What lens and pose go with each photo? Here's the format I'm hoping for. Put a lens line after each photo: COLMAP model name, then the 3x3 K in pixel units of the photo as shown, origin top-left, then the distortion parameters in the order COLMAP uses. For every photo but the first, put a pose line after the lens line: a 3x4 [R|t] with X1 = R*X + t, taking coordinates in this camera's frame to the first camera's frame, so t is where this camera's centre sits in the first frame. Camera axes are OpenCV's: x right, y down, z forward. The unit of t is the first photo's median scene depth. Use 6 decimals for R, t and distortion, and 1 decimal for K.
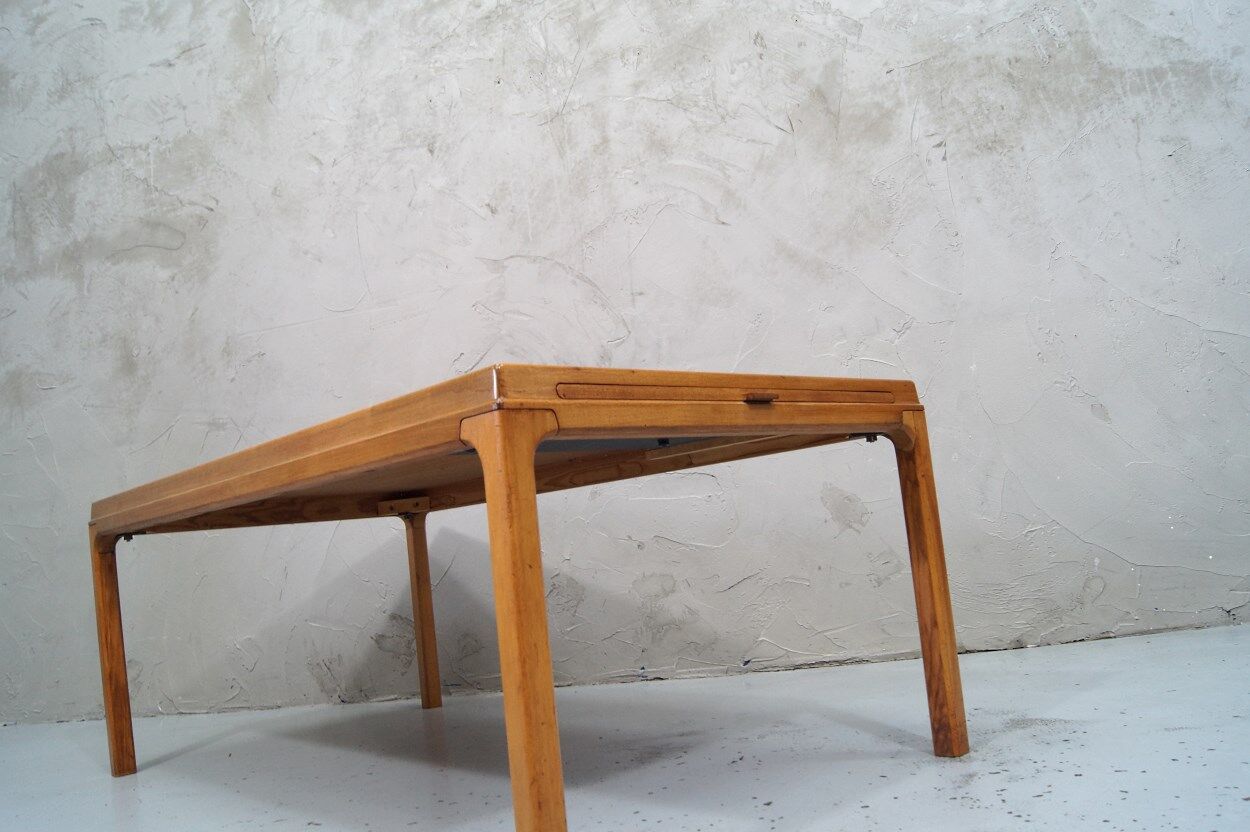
lens RADIAL K [[960.8, 0, 625.1], [0, 960.8, 426.1], [0, 0, 1]] dist [-0.086202, 0.019940]
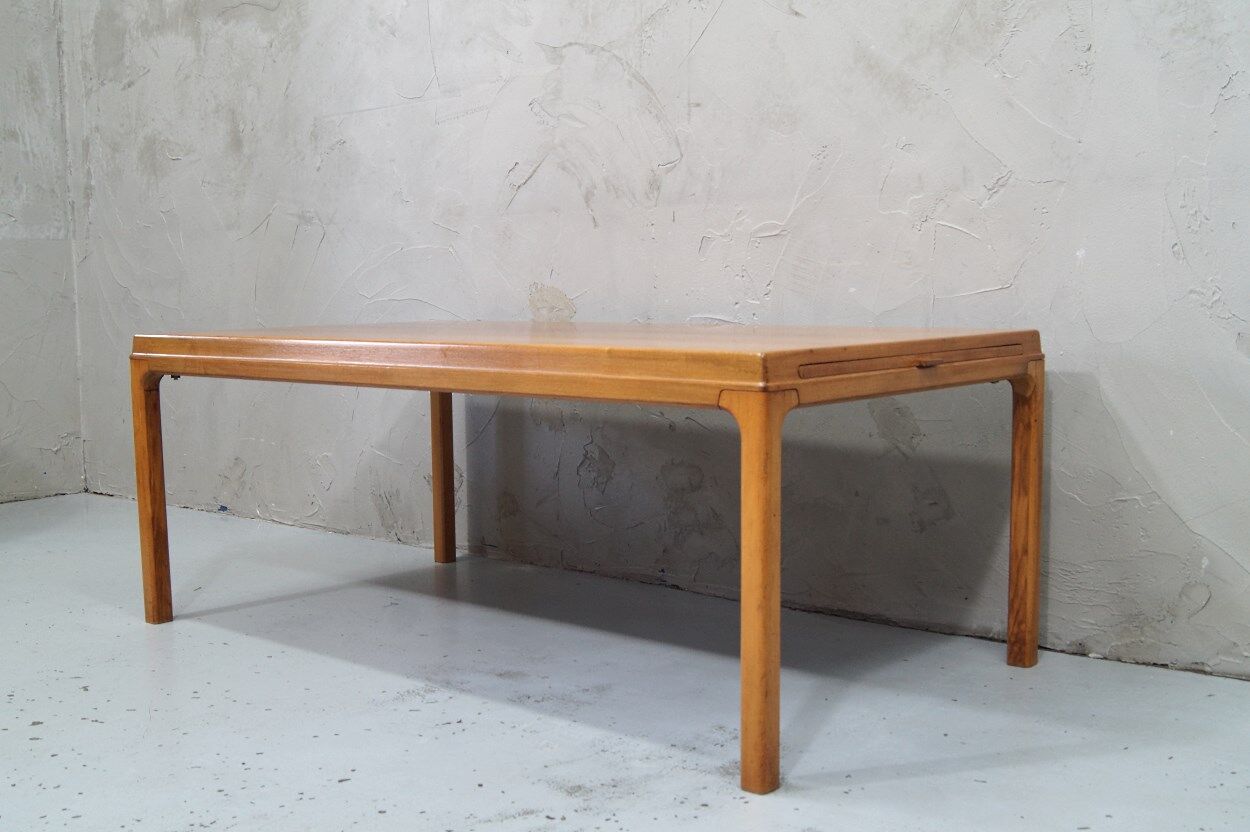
lens RADIAL K [[1393.1, 0, 635.7], [0, 1393.1, 413.4], [0, 0, 1]] dist [-0.050512, 0.000000]
pose [[0.884898, 0.142701, -0.443388, 0.499488], [-0.035318, 0.969729, 0.241615, -0.165736], [0.464445, -0.198145, 0.863151, -0.028528]]
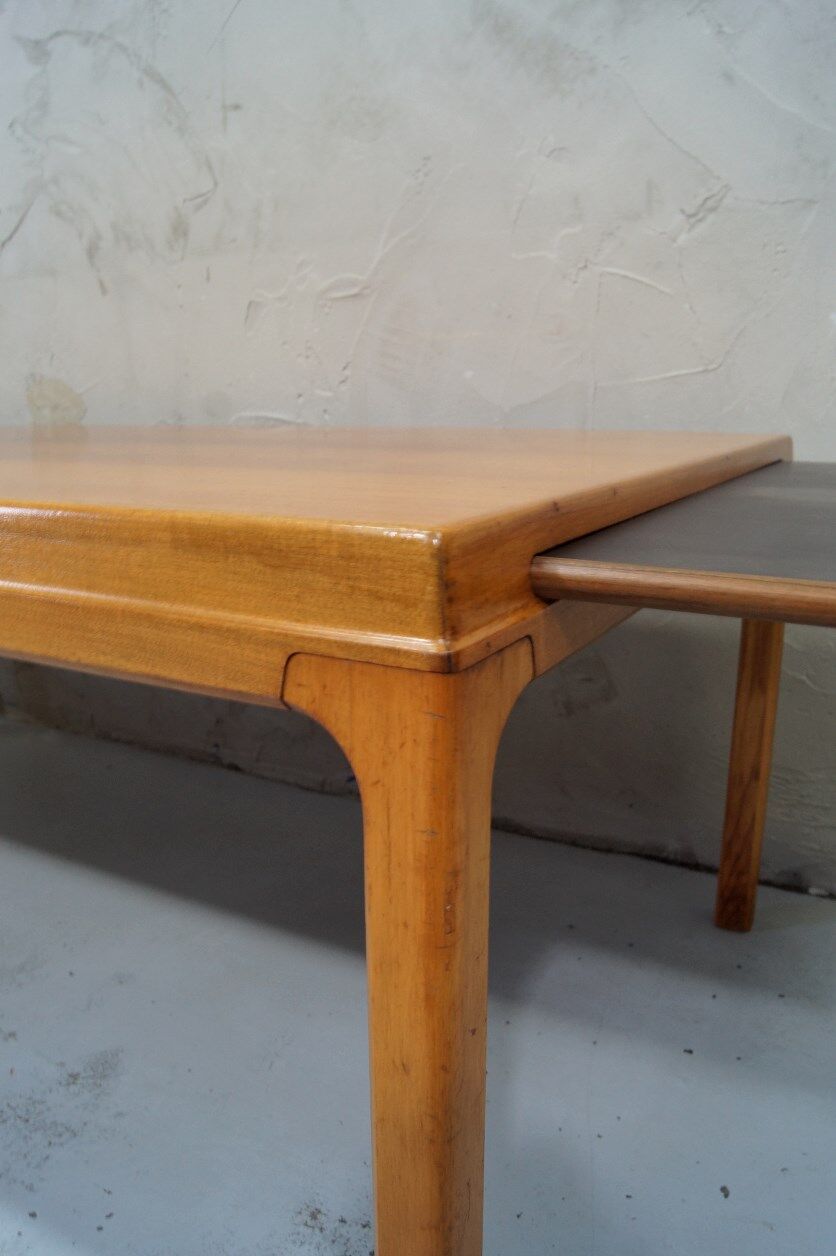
lens RADIAL K [[965.4, 0, 417.3], [0, 965.4, 637.8], [0, 0, 1]] dist [-0.086202, 0.019940]
pose [[0.957770, 0.166016, -0.234765, 0.283186], [-0.066989, 0.922845, 0.379301, -0.070840], [0.279622, -0.347556, 0.894995, 0.461228]]
